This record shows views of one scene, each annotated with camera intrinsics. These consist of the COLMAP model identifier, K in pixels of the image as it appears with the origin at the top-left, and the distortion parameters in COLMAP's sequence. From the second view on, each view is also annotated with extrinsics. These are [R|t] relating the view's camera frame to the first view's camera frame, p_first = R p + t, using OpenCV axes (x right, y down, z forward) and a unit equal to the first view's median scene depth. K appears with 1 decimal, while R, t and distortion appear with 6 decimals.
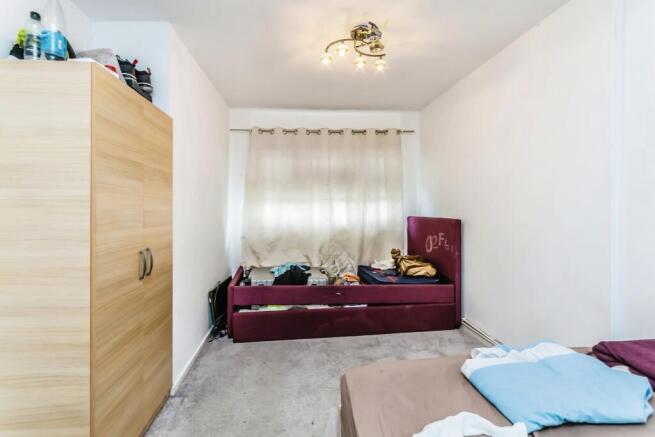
lens RADIAL K [[311.9, 0, 318.4], [0, 311.9, 201.8], [0, 0, 1]] dist [0.000768, 0.000859]
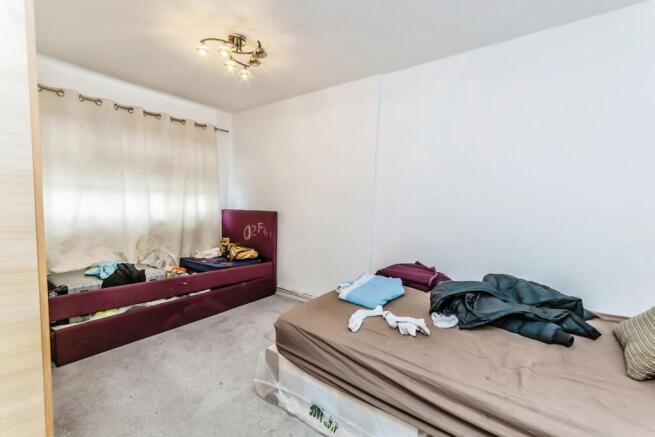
lens RADIAL K [[300.0, 0, 352.6], [0, 300.0, 228.9], [0, 0, 1]] dist [0.000707, 0.000645]
pose [[0.612255, -0.041676, 0.789561, -0.330001], [-0.039397, 0.995761, 0.083110, 0.011799], [-0.789678, -0.081991, 0.608018, -0.013376]]
